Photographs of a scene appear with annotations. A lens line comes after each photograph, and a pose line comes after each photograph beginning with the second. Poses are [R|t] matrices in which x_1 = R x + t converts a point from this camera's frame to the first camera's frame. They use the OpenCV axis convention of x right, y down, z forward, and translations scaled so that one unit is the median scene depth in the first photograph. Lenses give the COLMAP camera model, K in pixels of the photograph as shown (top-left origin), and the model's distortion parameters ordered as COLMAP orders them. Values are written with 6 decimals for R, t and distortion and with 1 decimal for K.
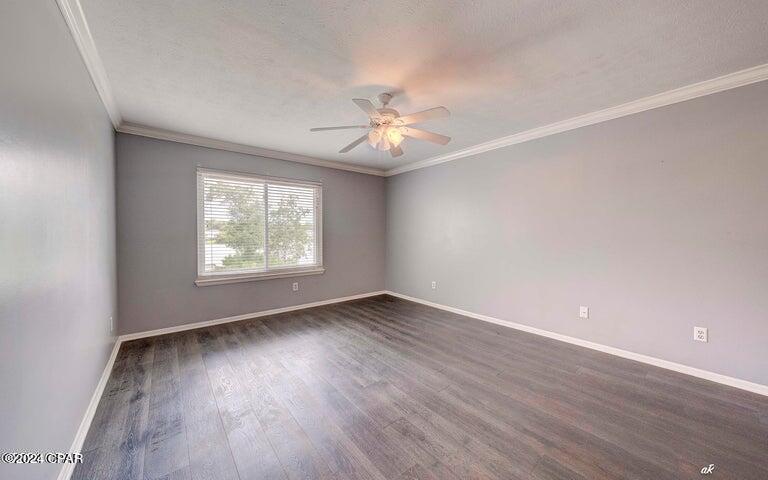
lens RADIAL K [[273.7, 0, 382.1], [0, 273.7, 243.0], [0, 0, 1]] dist [-0.000609, -0.000054]
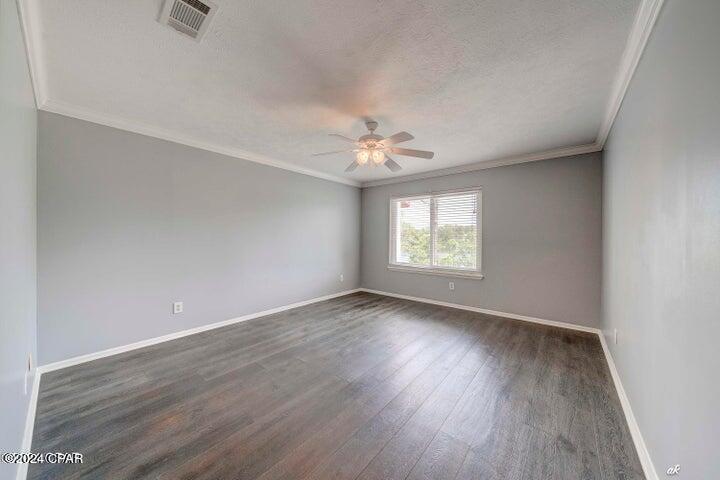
lens RADIAL K [[253.1, 0, 350.2], [0, 253.1, 235.5], [0, 0, 1]] dist [-0.002349, -0.000191]
pose [[0.171674, 0.003320, -0.985148, 0.772917], [-0.031329, 0.999507, -0.002091, -0.037142], [0.984656, 0.031223, 0.171693, 0.513076]]
